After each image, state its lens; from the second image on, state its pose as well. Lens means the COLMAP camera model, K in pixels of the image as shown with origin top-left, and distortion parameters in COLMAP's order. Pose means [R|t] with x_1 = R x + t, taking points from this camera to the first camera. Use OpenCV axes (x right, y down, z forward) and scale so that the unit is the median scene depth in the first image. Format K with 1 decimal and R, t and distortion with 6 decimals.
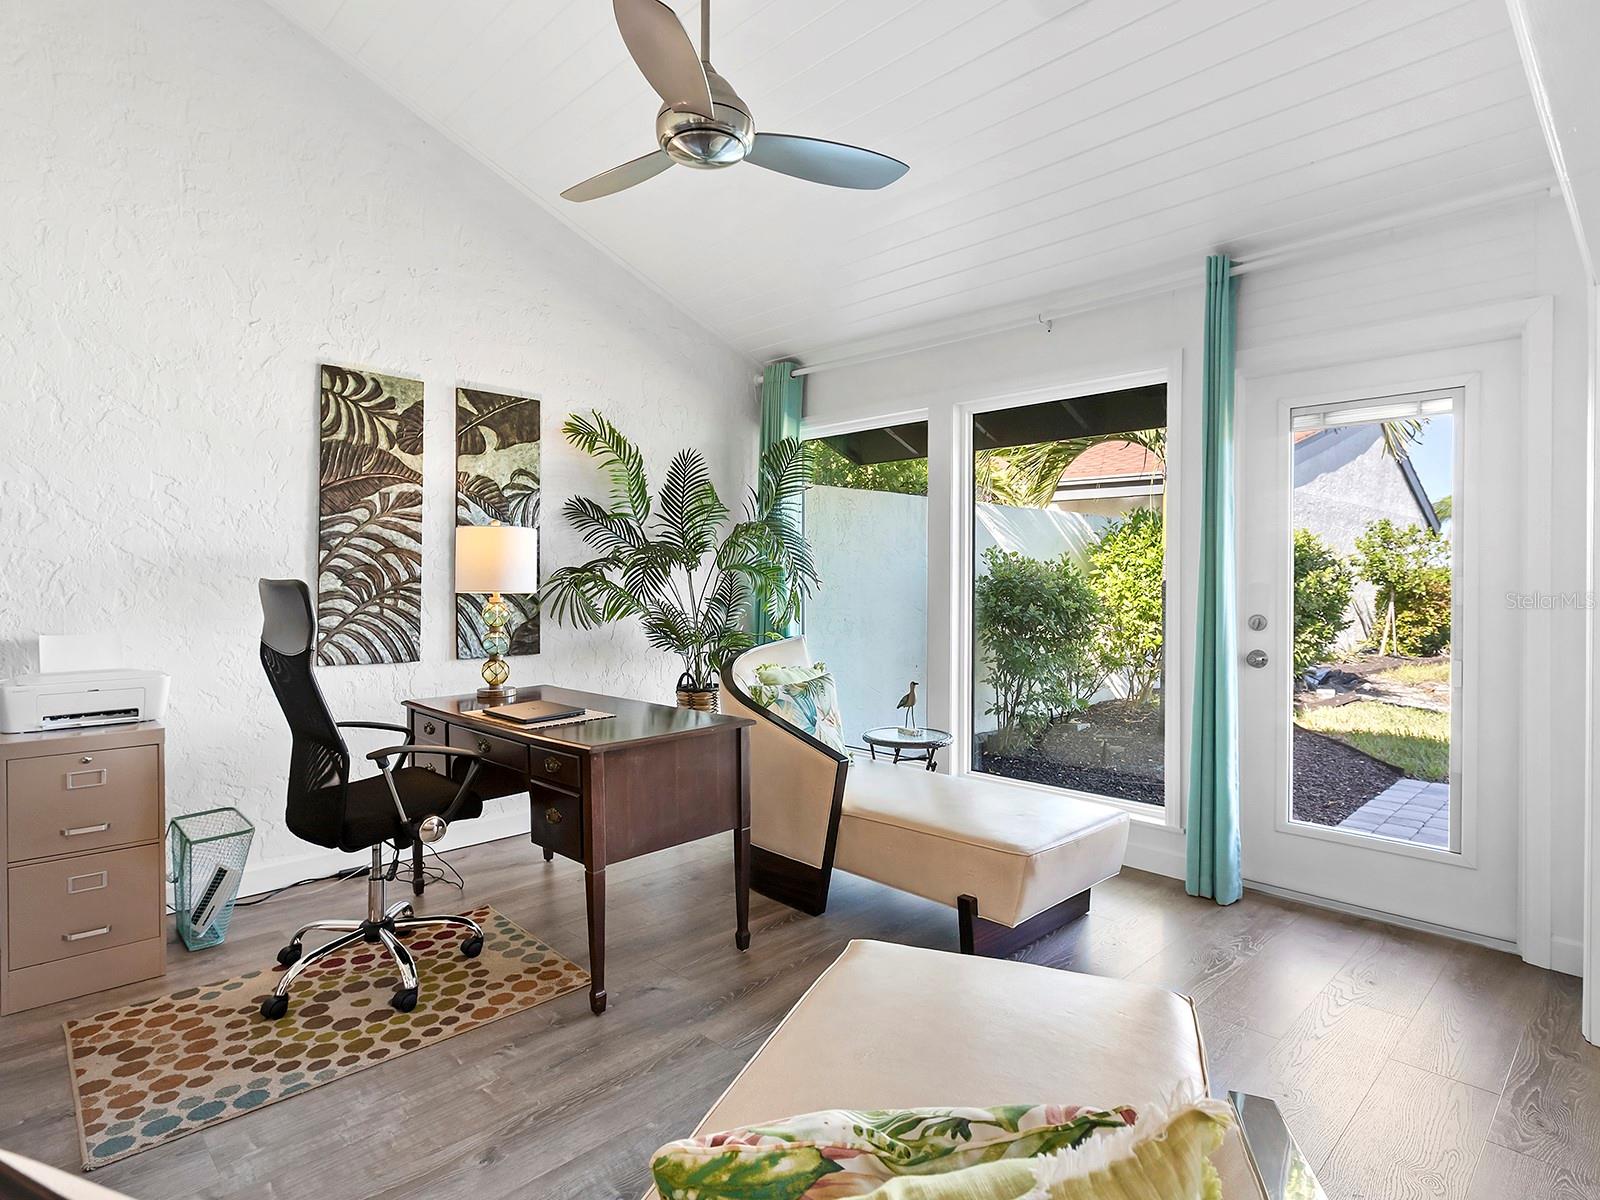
lens RADIAL K [[824.7, 0, 756.7], [0, 824.7, 582.9], [0, 0, 1]] dist [-0.003185, -0.000921]
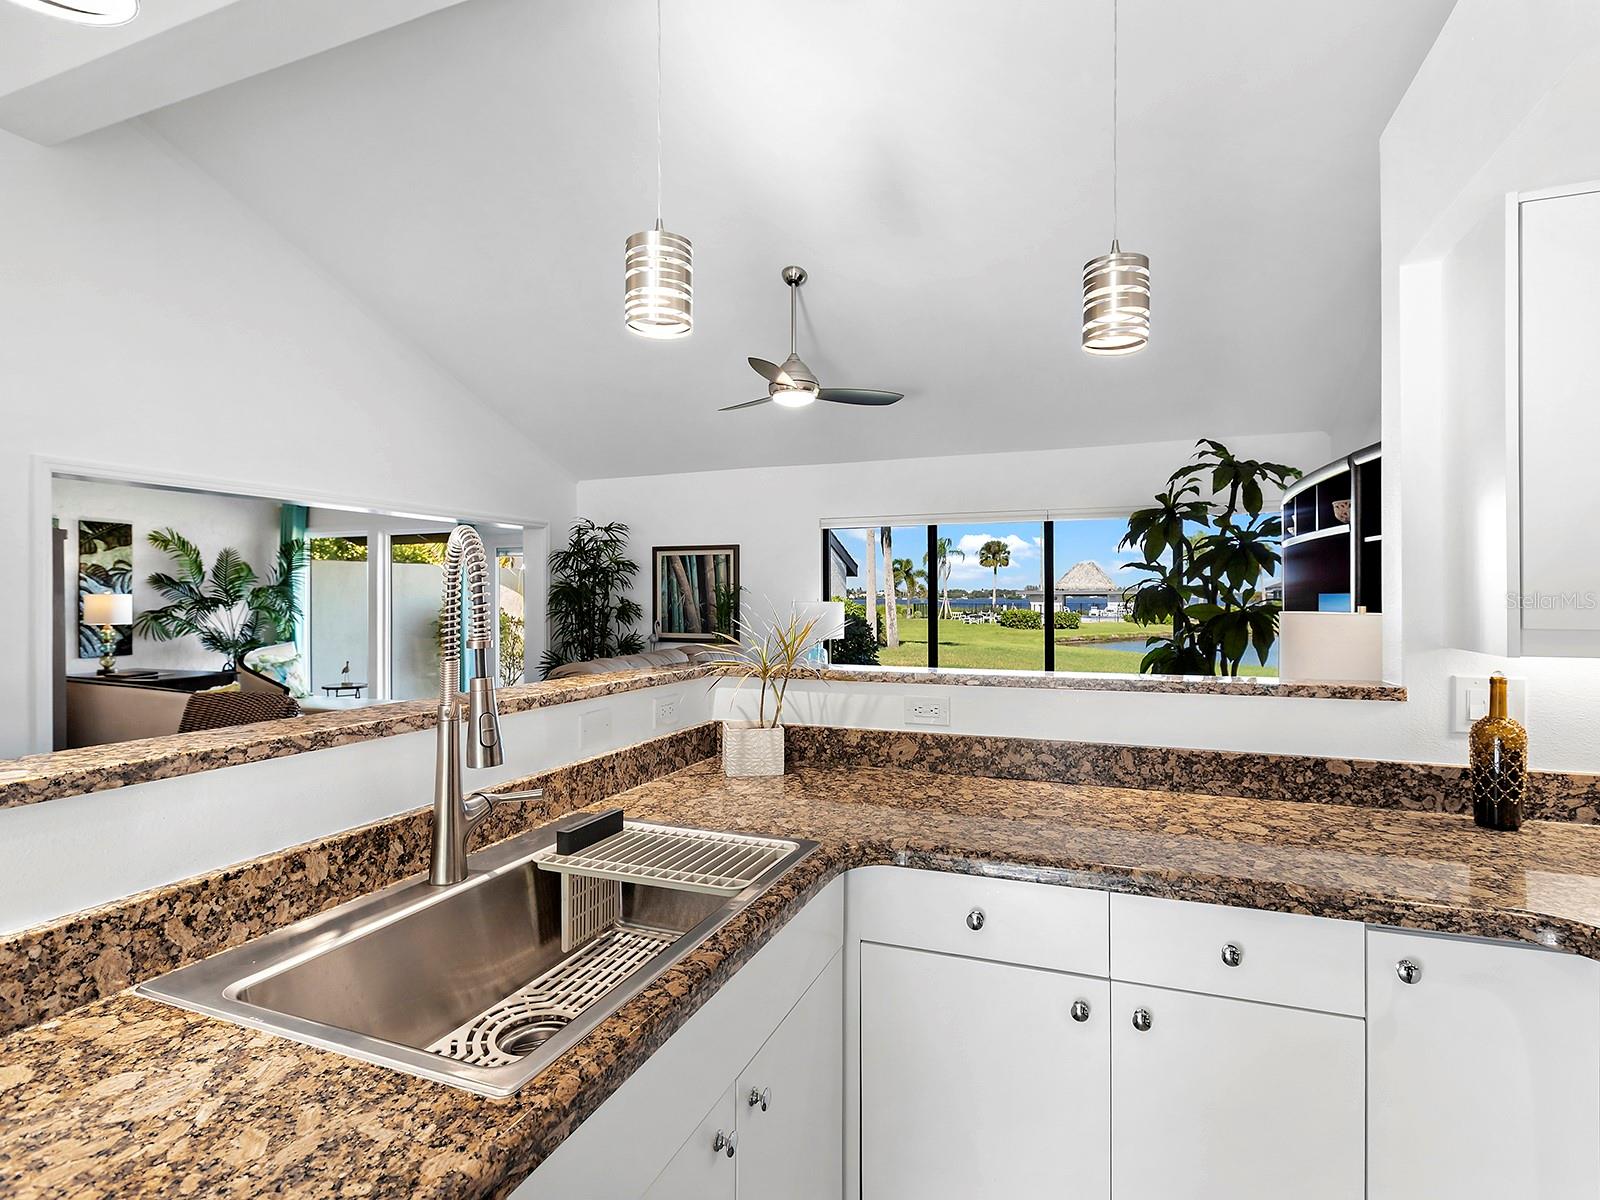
lens RADIAL K [[788.3, 0, 831.2], [0, 788.3, 598.5], [0, 0, 1]] dist [-0.013112, 0.000175]
pose [[0.880723, 0.000436, 0.473631, 0.339662], [-0.000920, 0.999999, 0.000790, -0.052296], [-0.473630, -0.001132, 0.880723, -1.496772]]
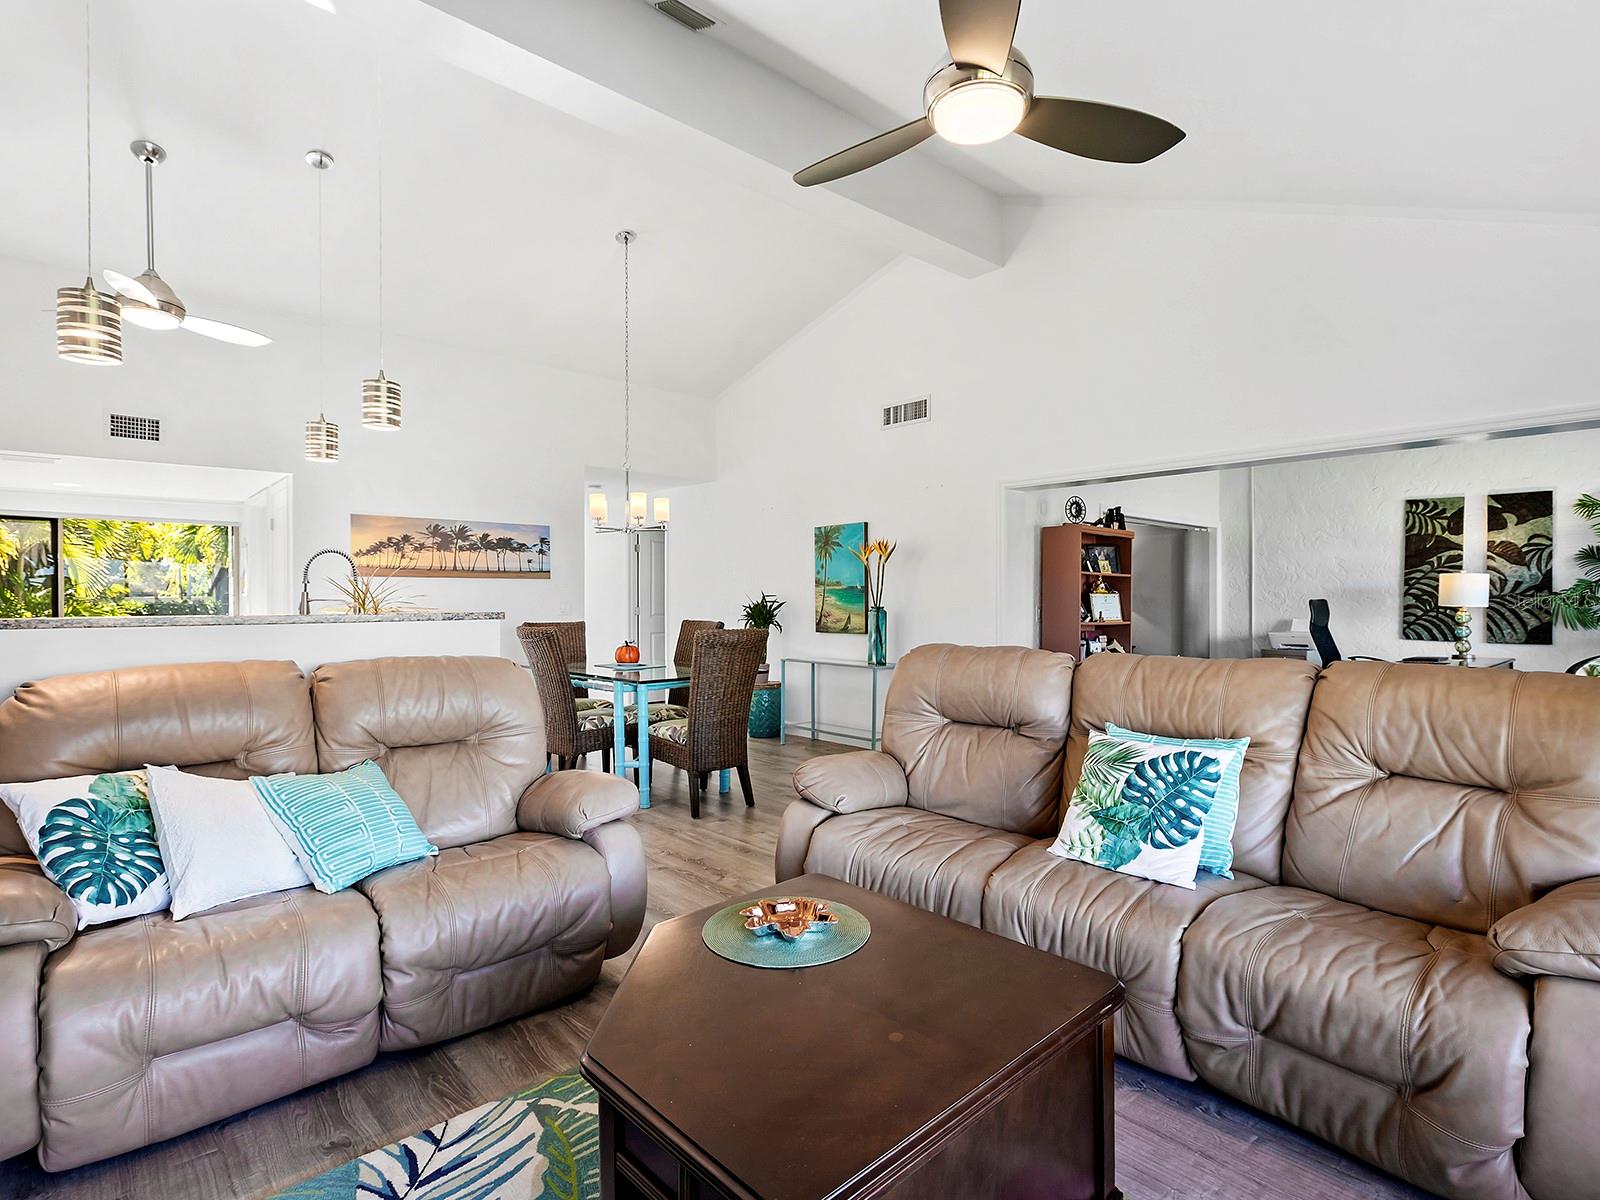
lens RADIAL K [[824.7, 0, 803.1], [0, 824.7, 594.9], [0, 0, 1]] dist [-0.003185, -0.000921]
pose [[0.020313, 0.002141, -0.999791, 1.432864], [0.000049, 0.999998, 0.002143, -0.018165], [0.999794, -0.000093, 0.020312, -0.561396]]
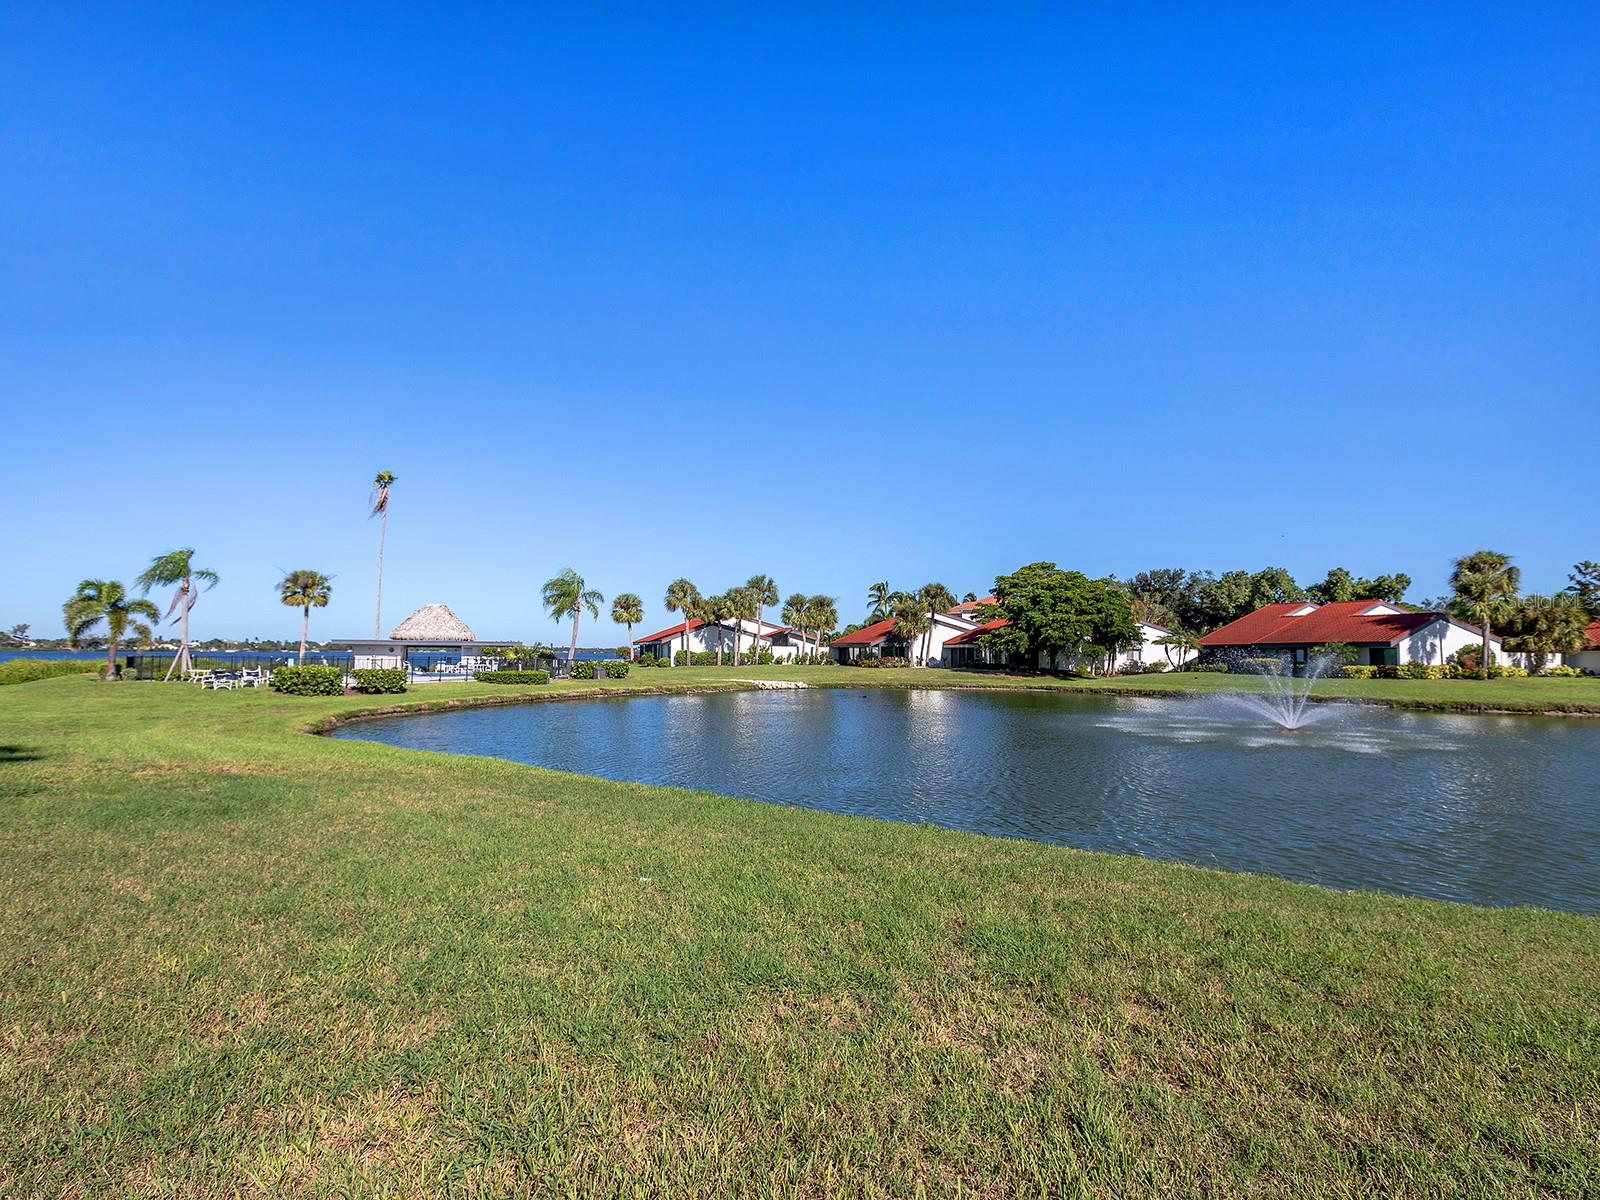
lens RADIAL K [[824.7, 0, 806.6], [0, 824.7, 605.6], [0, 0, 1]] dist [-0.003185, -0.000921]
pose [[0.360955, 0.059988, 0.930652, 5.000569], [-0.010290, 0.998124, -0.060347, -0.015511], [-0.932527, 0.012206, 0.360895, 1.668842]]
